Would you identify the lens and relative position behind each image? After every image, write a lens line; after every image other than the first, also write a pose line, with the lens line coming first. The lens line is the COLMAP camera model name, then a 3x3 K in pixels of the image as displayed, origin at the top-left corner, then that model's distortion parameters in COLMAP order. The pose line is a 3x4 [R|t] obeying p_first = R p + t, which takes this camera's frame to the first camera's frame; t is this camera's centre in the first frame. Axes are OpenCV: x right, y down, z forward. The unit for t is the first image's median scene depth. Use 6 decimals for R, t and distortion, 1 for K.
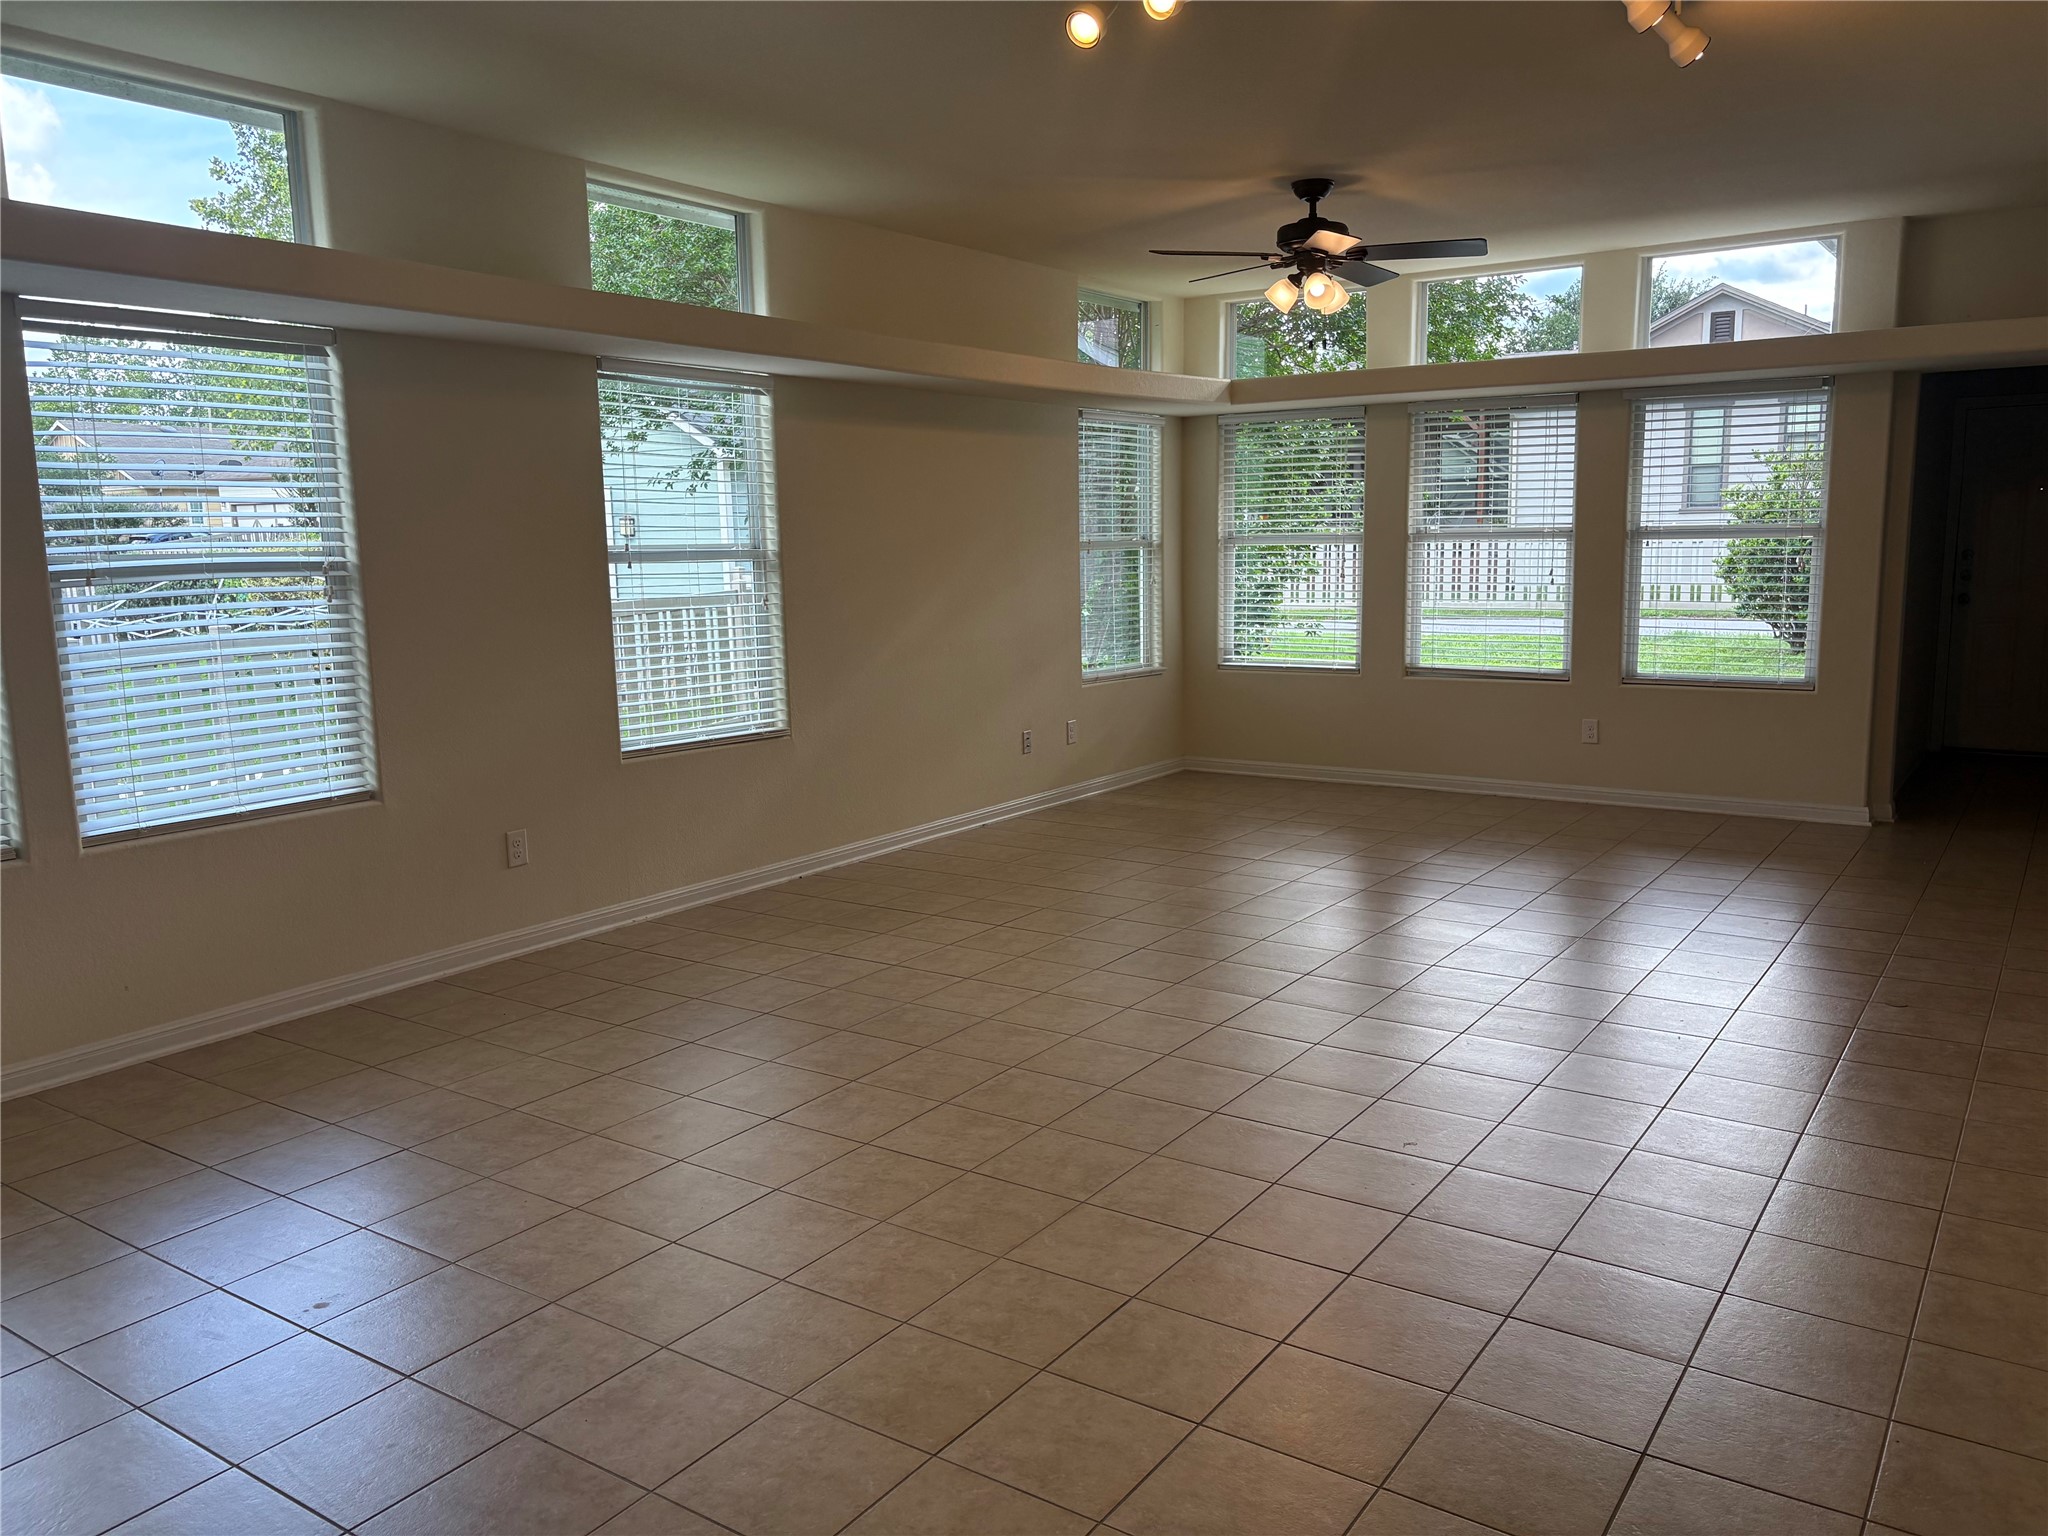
lens RADIAL K [[1555.5, 0, 1012.3], [0, 1555.5, 771.6], [0, 0, 1]] dist [0.011090, -0.015370]
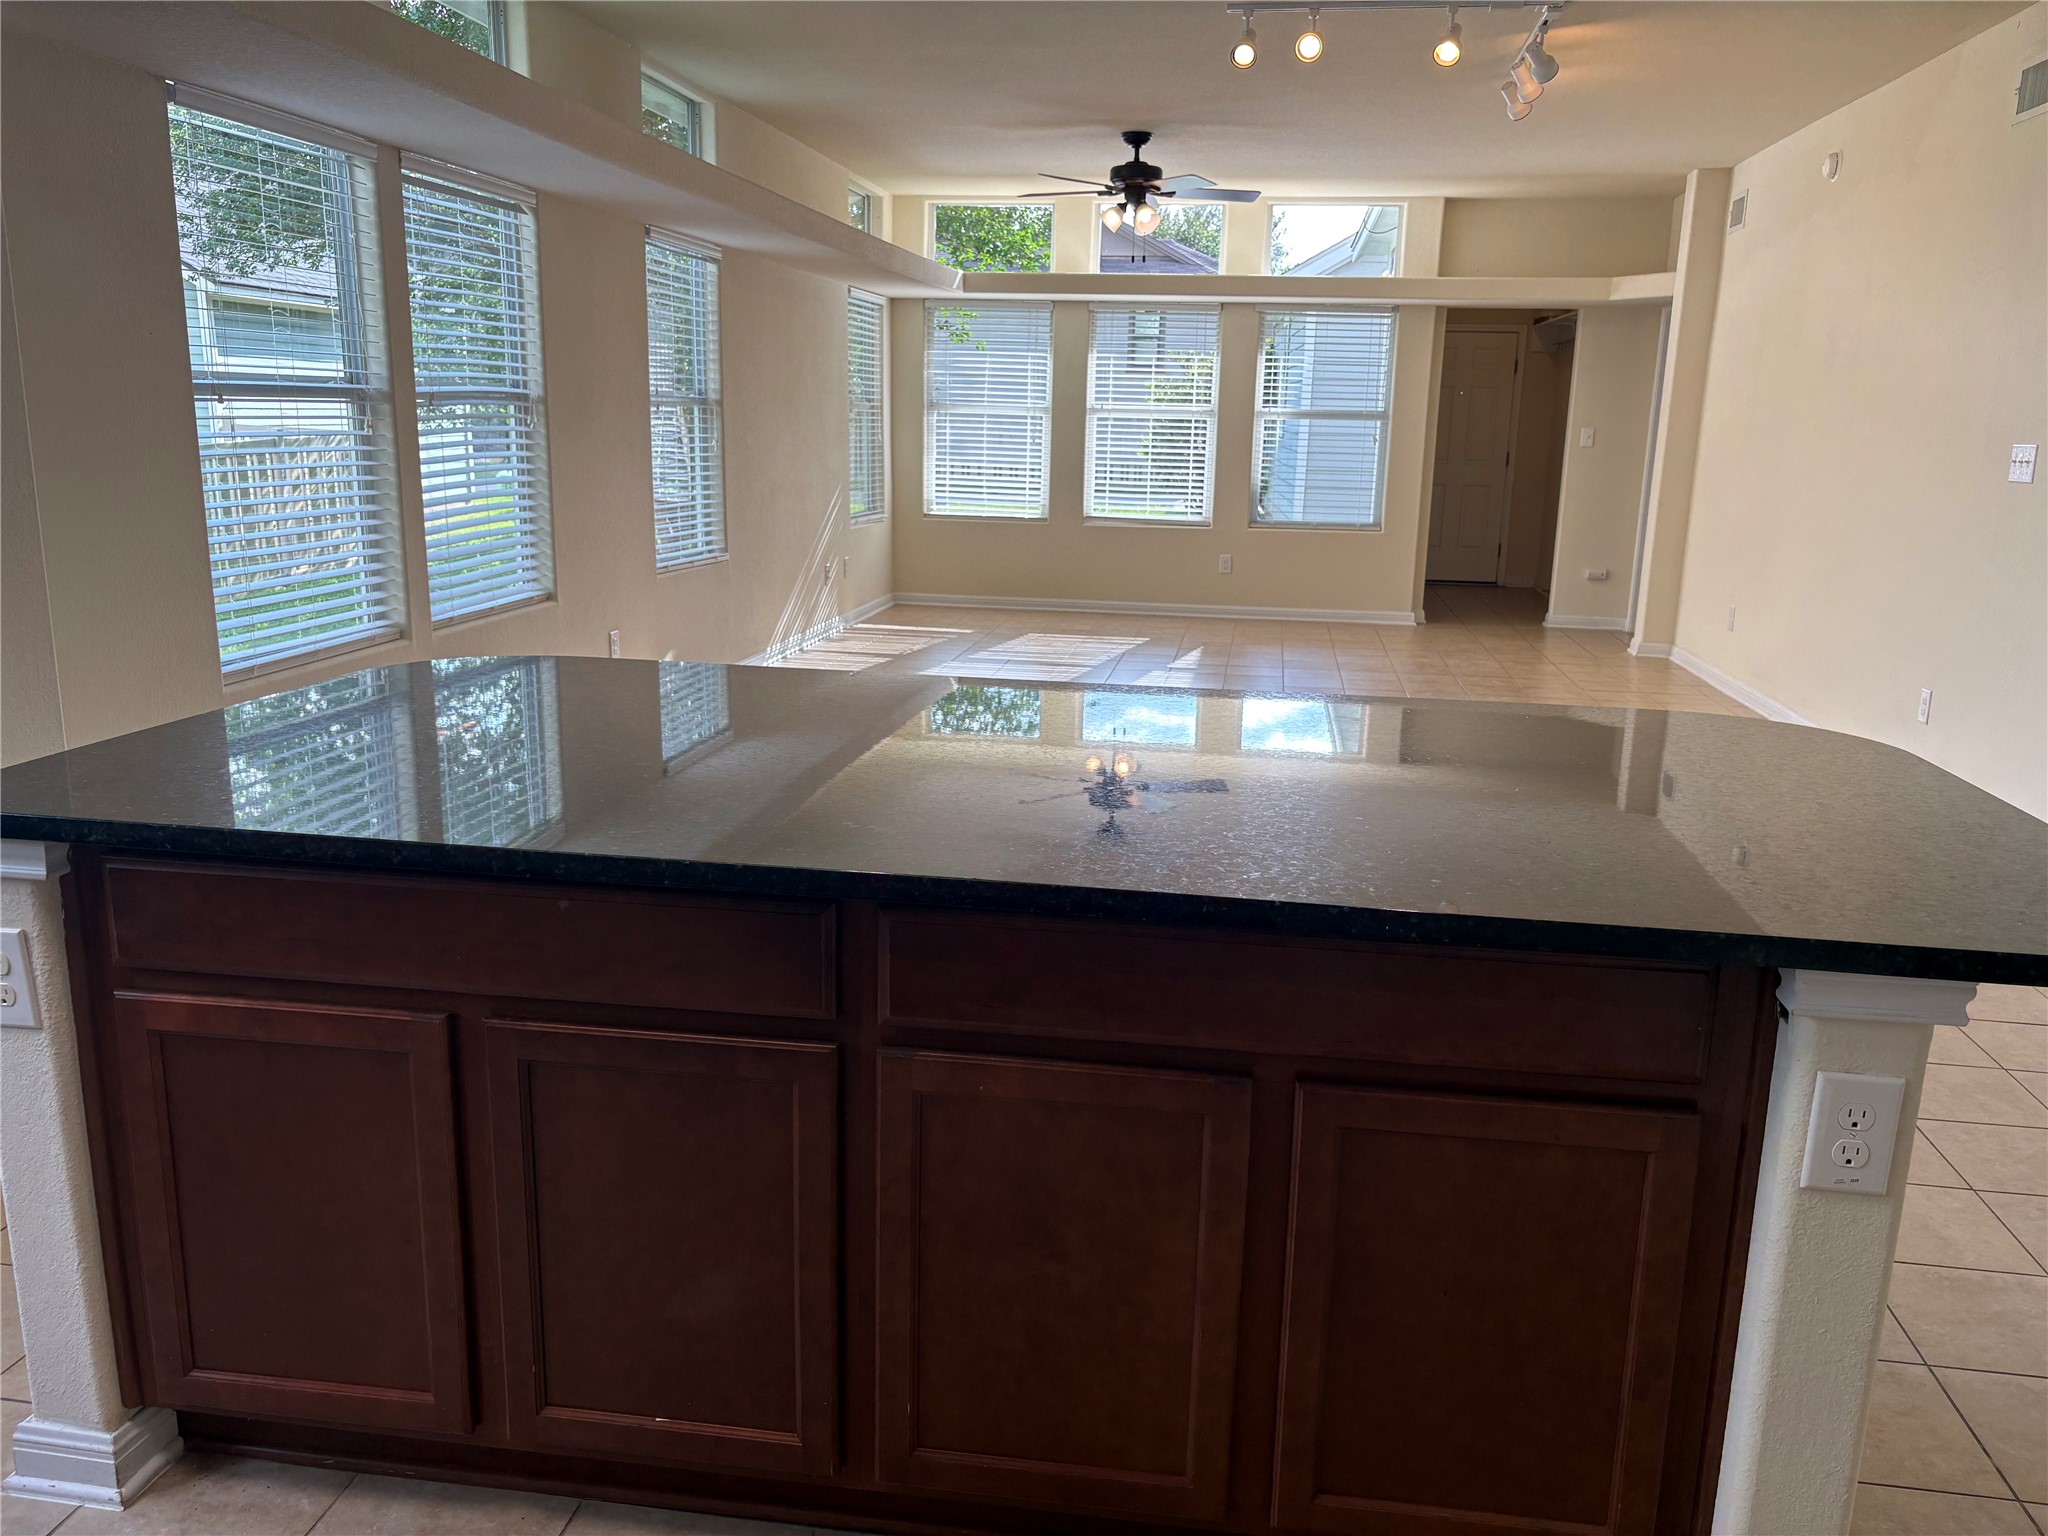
lens RADIAL K [[1555.5, 0, 1027.0], [0, 1555.5, 773.3], [0, 0, 1]] dist [0.011090, -0.015370]
pose [[0.895933, -0.063621, 0.439609, -0.440536], [0.026530, 0.995587, 0.090014, 0.037403], [-0.443396, -0.068984, 0.893667, -0.159506]]
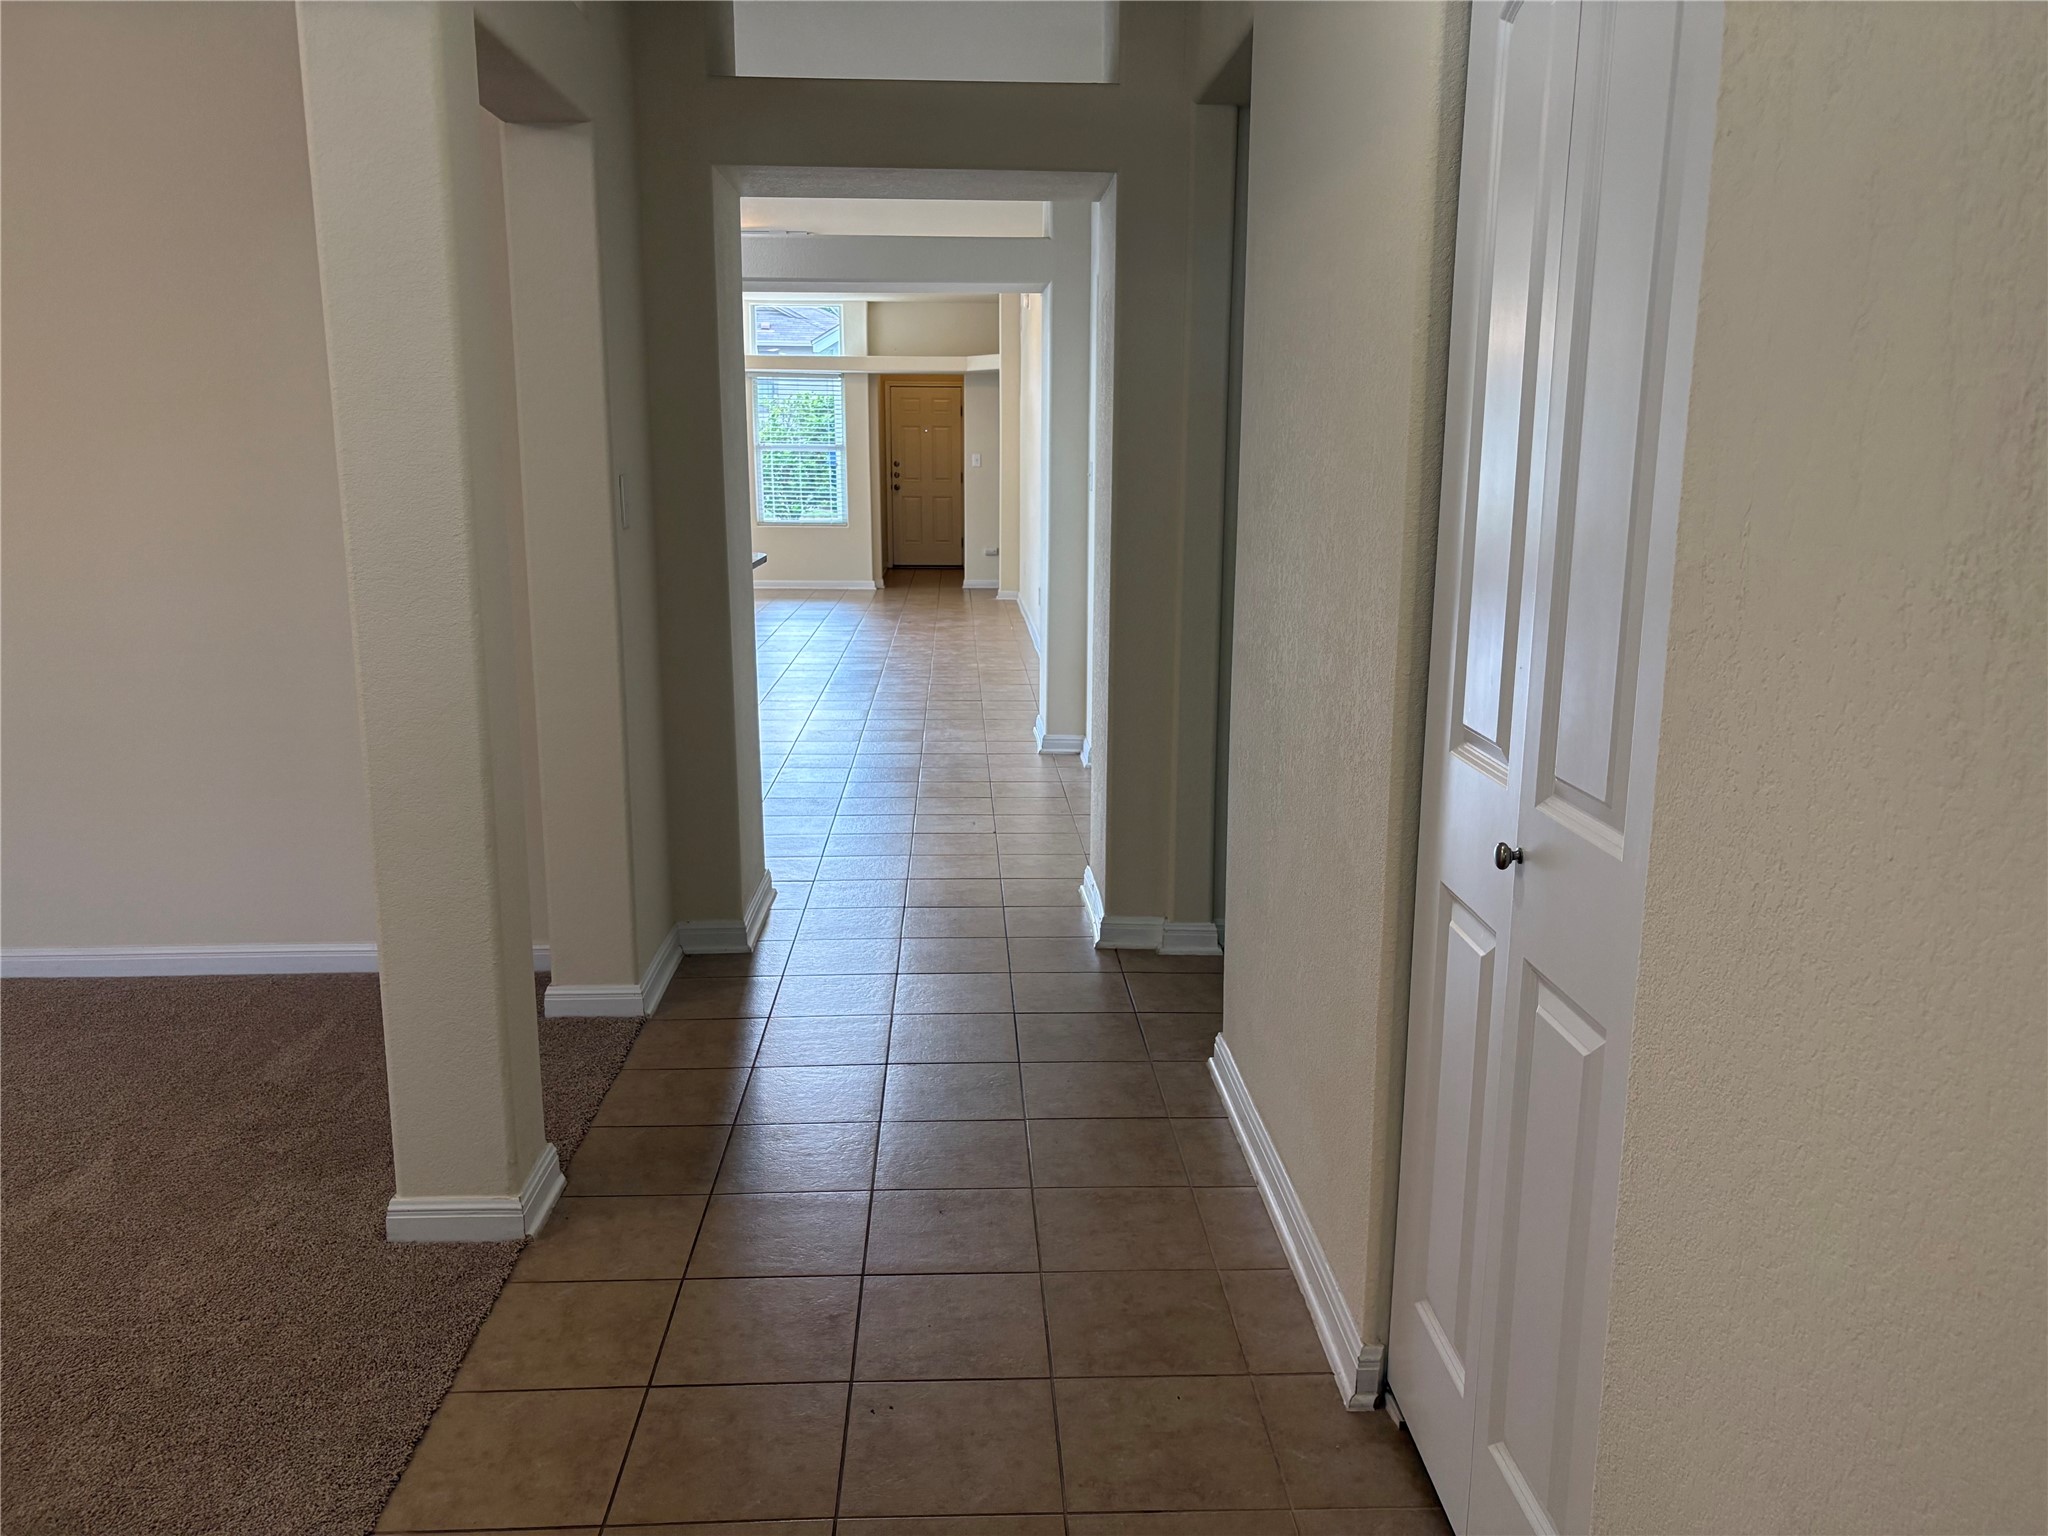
lens RADIAL K [[1555.5, 0, 1028.7], [0, 1555.5, 771.7], [0, 0, 1]] dist [0.011090, -0.015370]
pose [[0.796928, -0.106326, 0.594643, -0.597790], [0.076969, 0.994237, 0.074624, 0.147328], [-0.599150, -0.013701, 0.800519, -0.863820]]
